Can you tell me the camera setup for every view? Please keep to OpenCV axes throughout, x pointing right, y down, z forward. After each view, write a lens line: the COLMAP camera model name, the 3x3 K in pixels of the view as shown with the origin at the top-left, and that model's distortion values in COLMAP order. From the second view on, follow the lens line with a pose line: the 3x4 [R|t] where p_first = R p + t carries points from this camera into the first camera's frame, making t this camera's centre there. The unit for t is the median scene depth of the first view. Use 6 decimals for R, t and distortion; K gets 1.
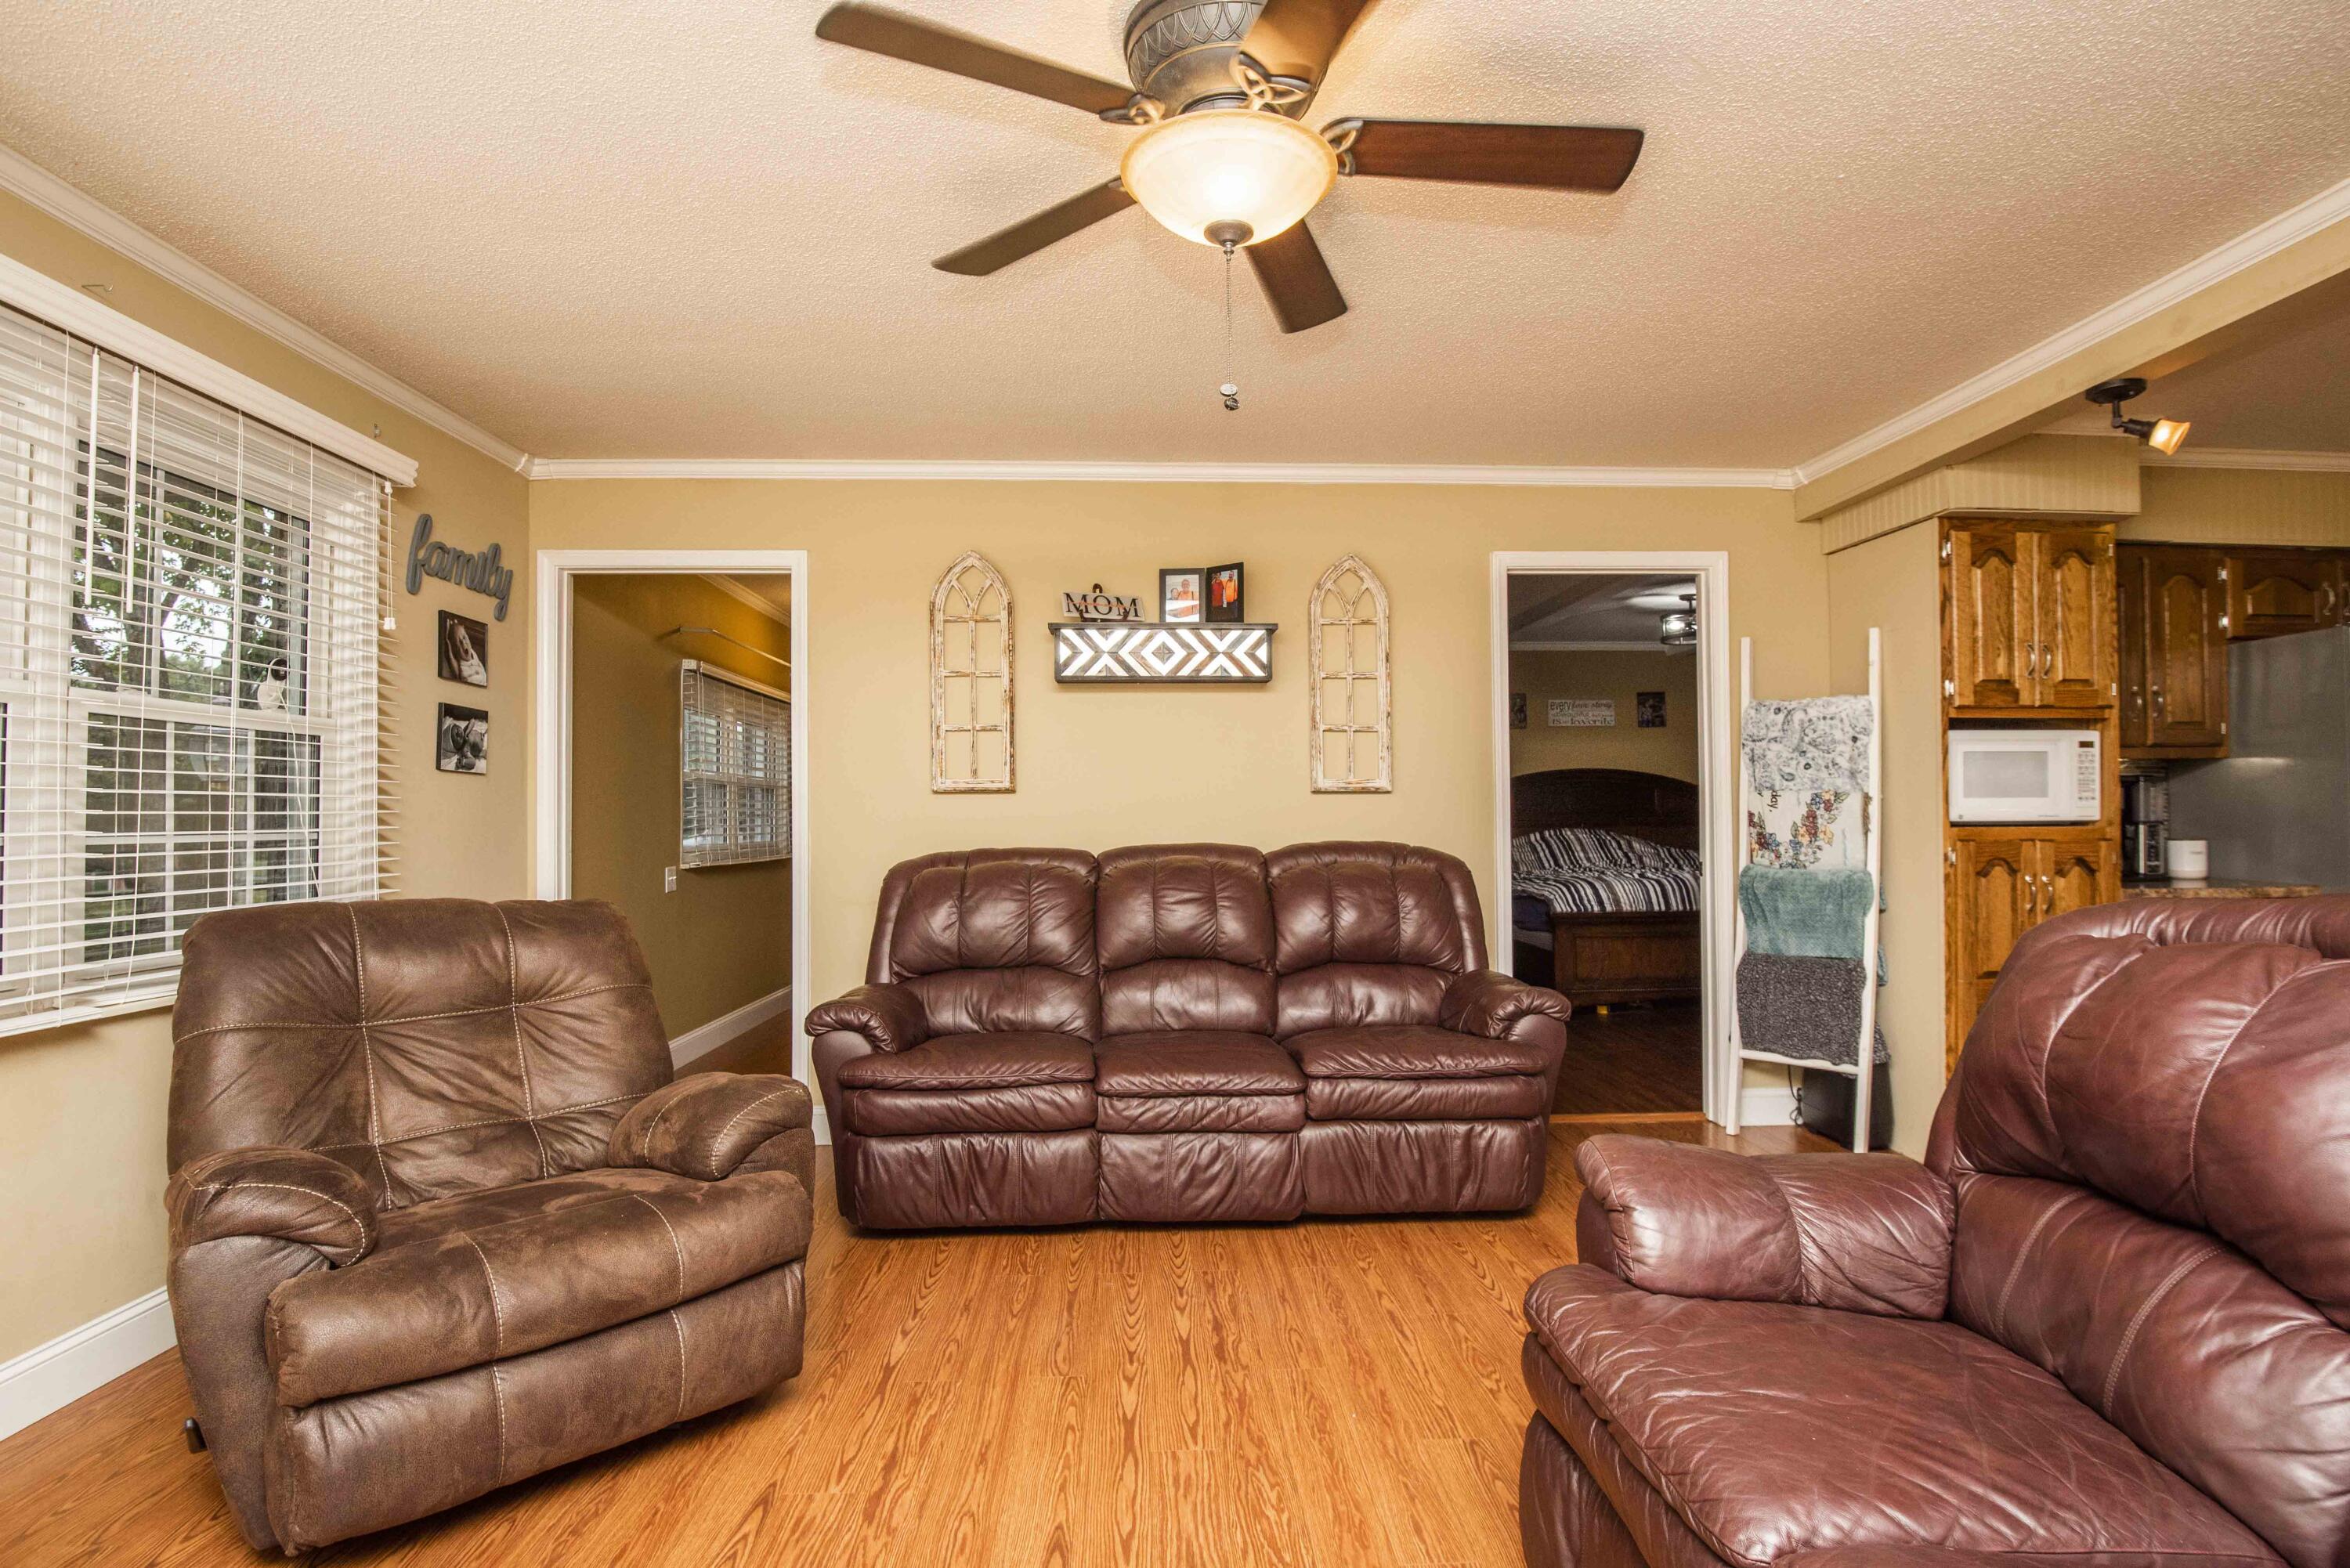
lens RADIAL K [[1182.3, 0, 1187.8], [0, 1182.3, 785.0], [0, 0, 1]] dist [0.007359, -0.024558]
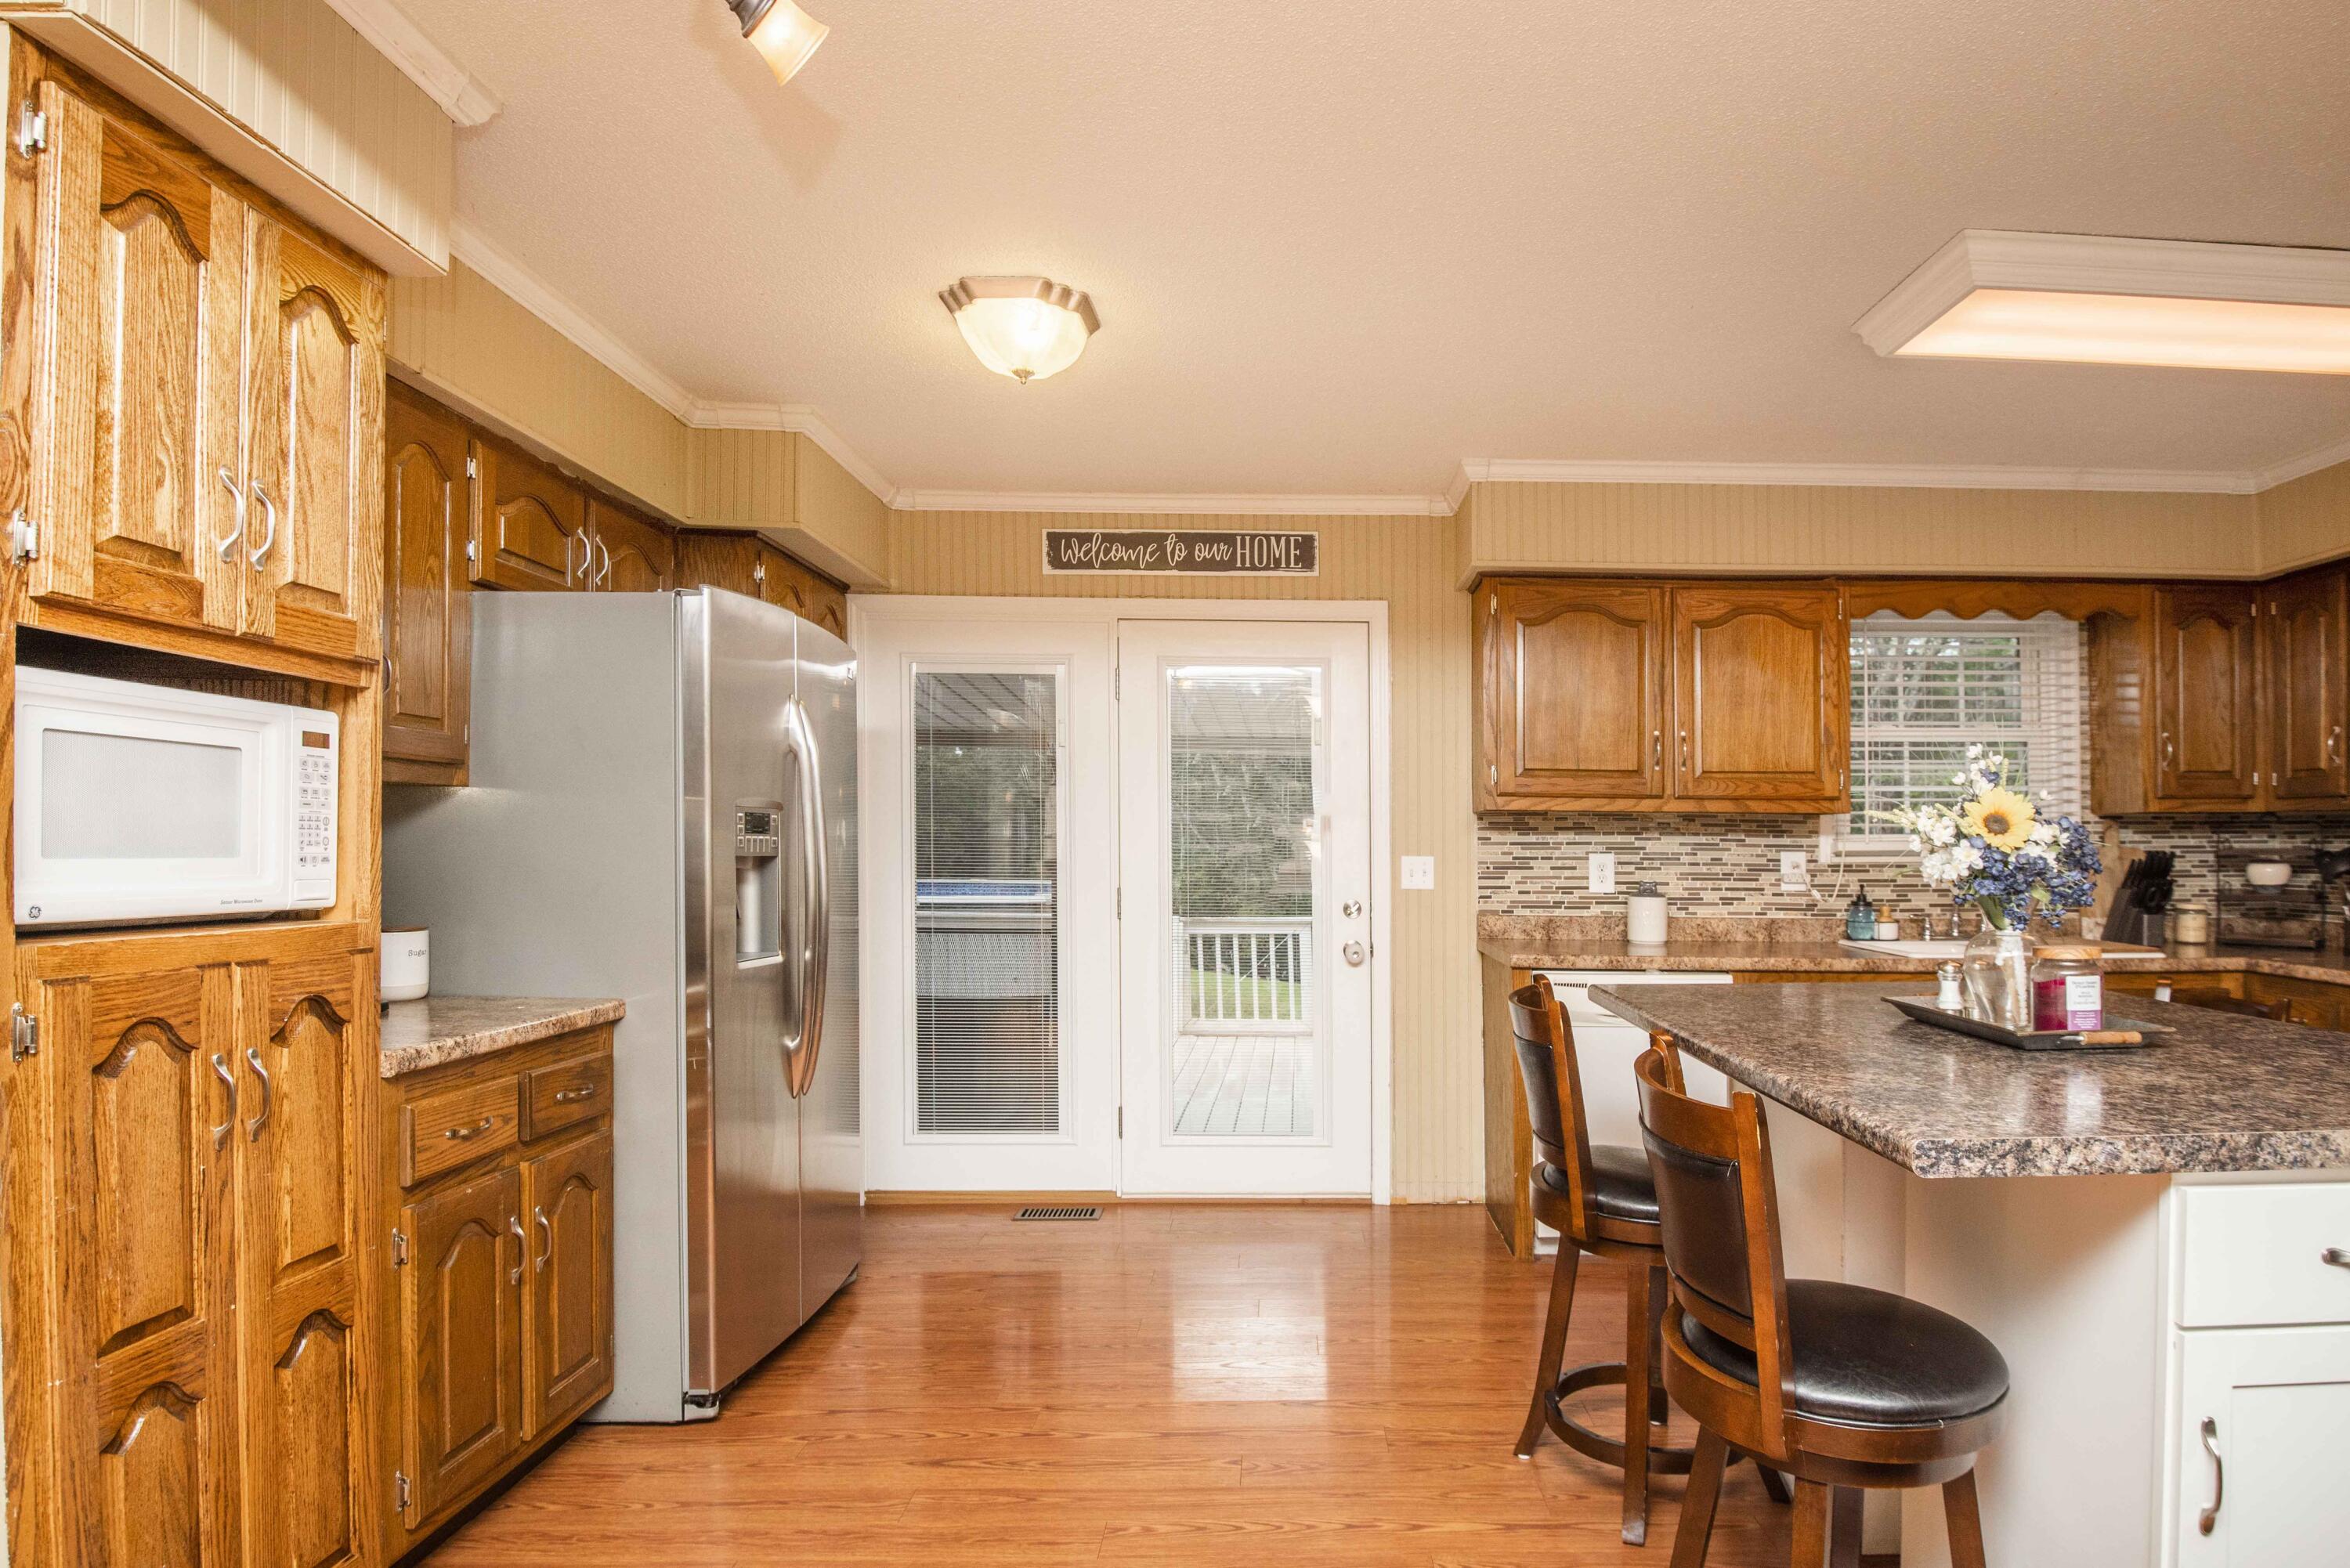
lens RADIAL K [[1286.0, 0, 1302.9], [0, 1286.0, 868.4], [0, 0, 1]] dist [-0.052874, 0.009989]
pose [[0.022631, -0.006735, 0.999721, 0.295986], [-0.034699, 0.999370, 0.007518, -0.001968], [-0.999142, -0.034860, 0.022383, 0.612190]]
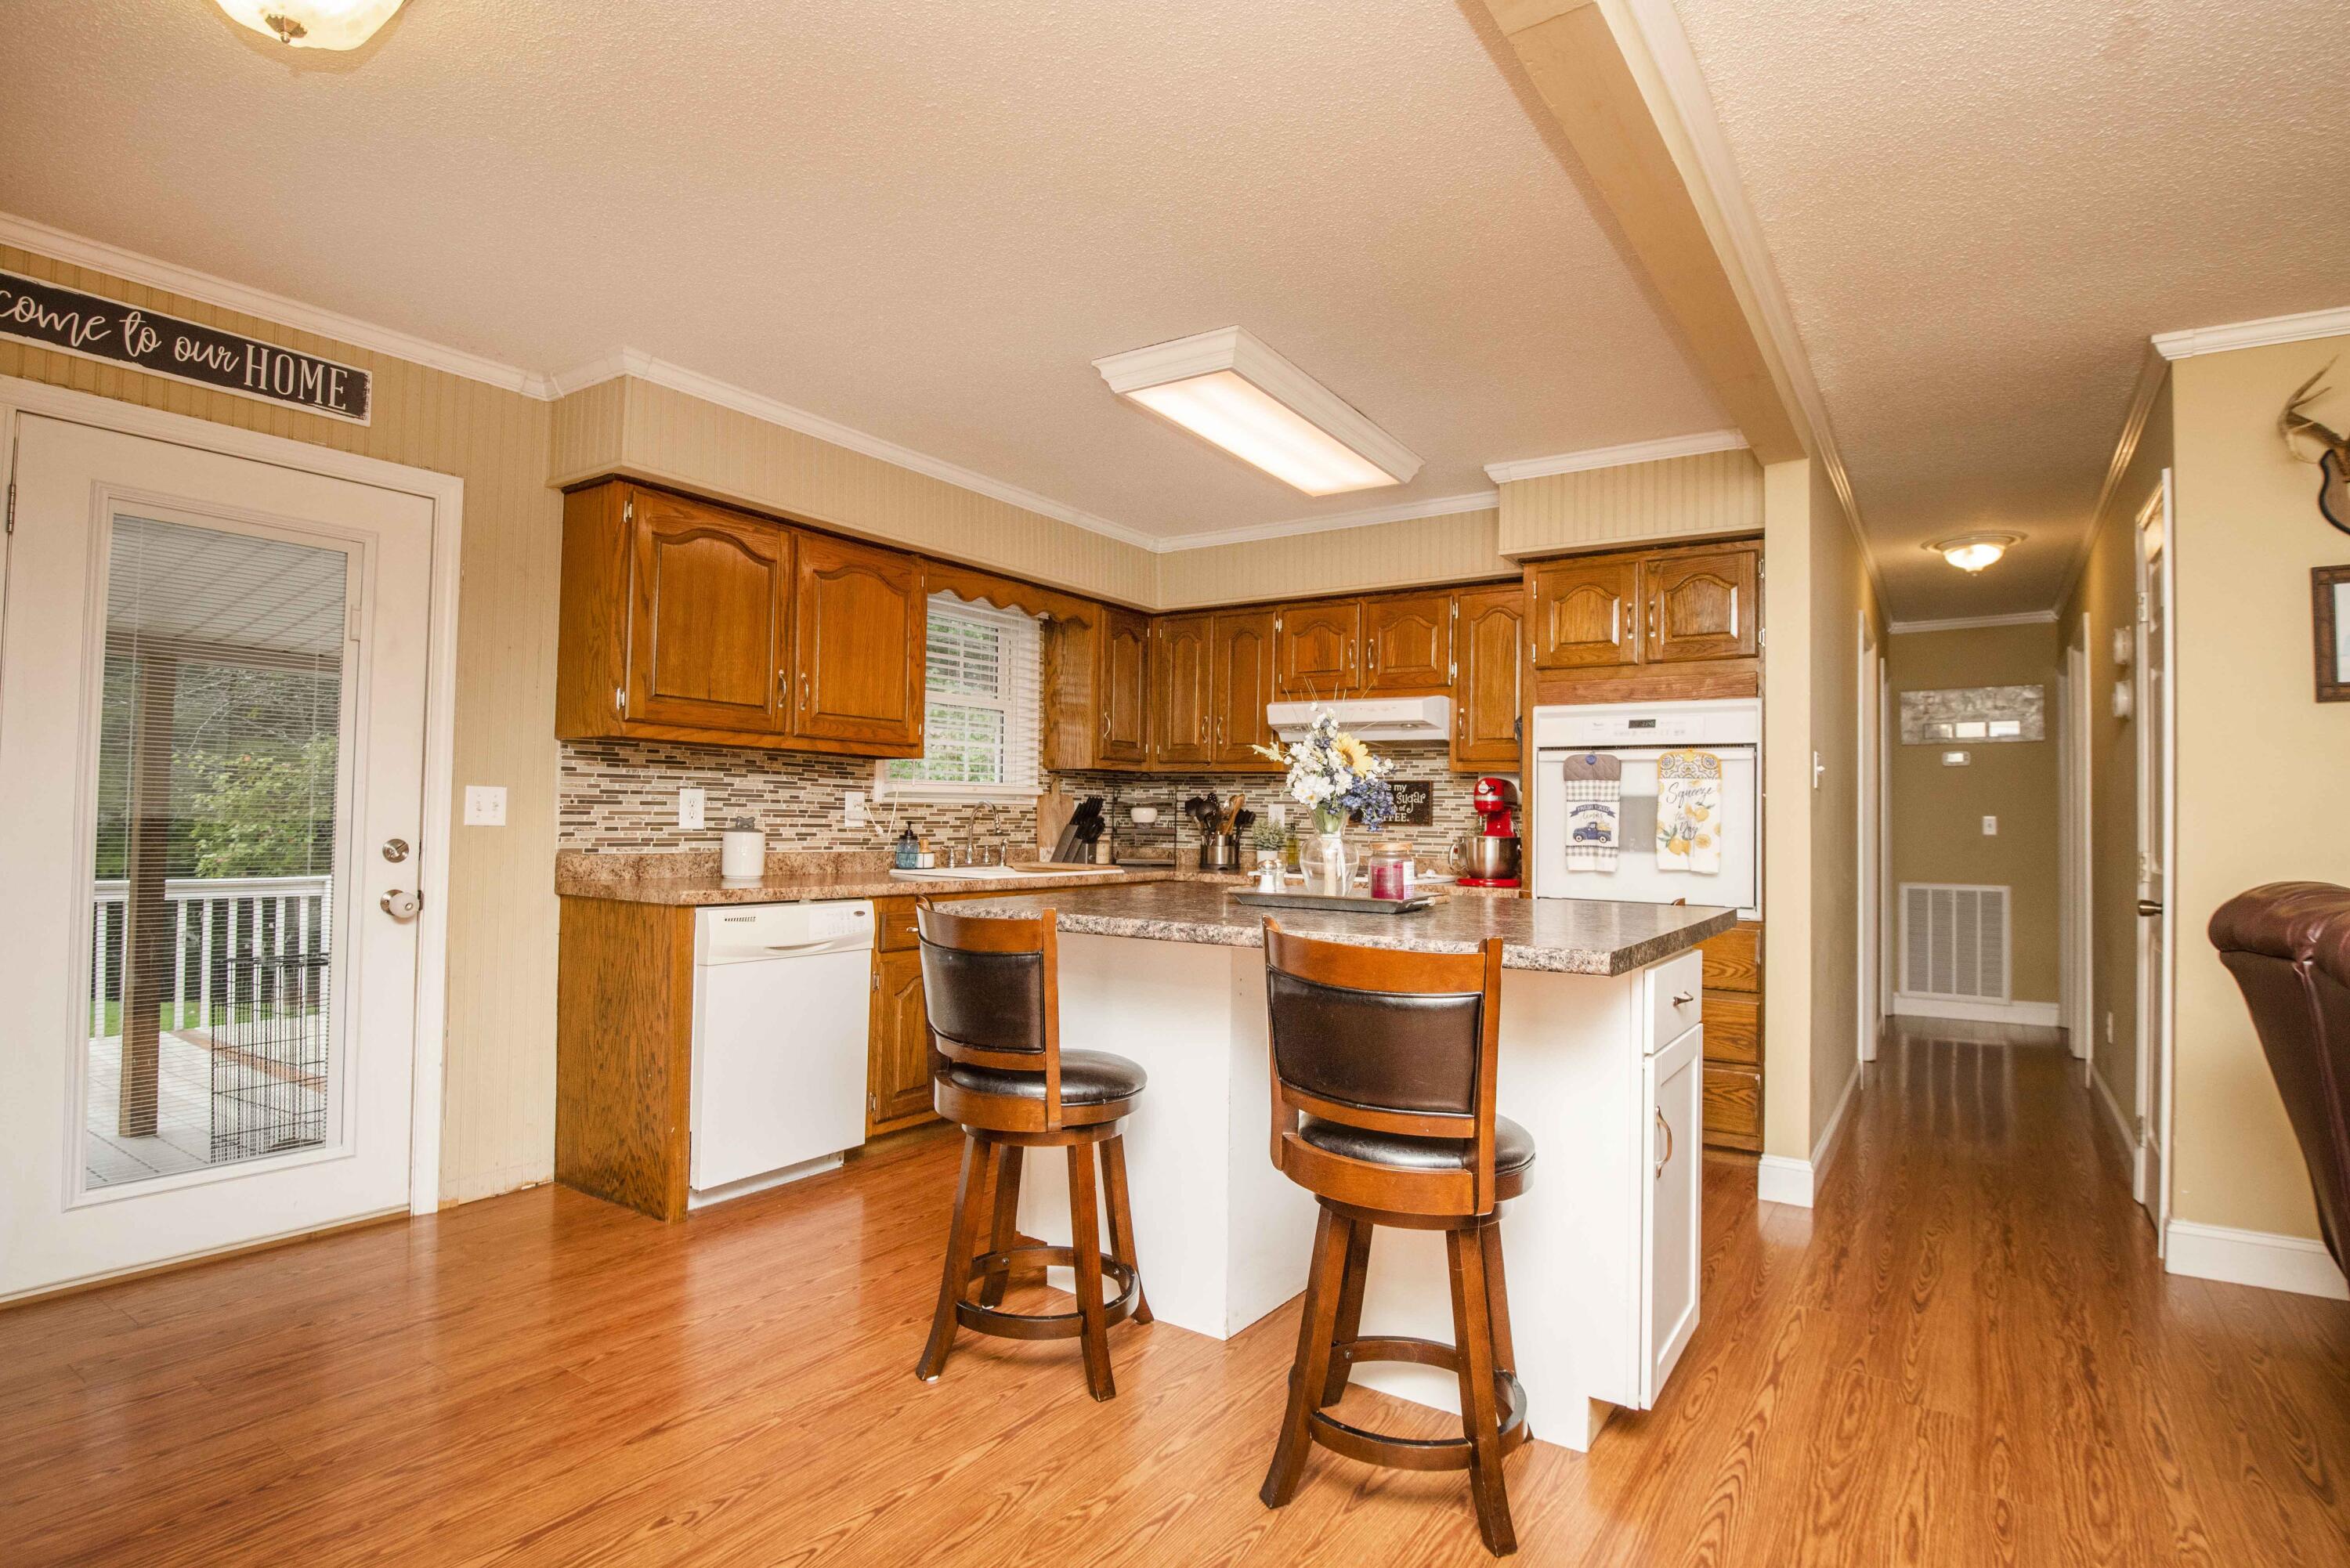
lens RADIAL K [[1150.8, 0, 1220.0], [0, 1150.8, 791.1], [0, 0, 1]] dist [0.010027, -0.020418]
pose [[-0.811392, 0.012216, 0.584375, 0.485967], [-0.024542, 0.998188, -0.054943, 0.030459], [-0.583987, -0.058922, -0.809622, 0.920941]]
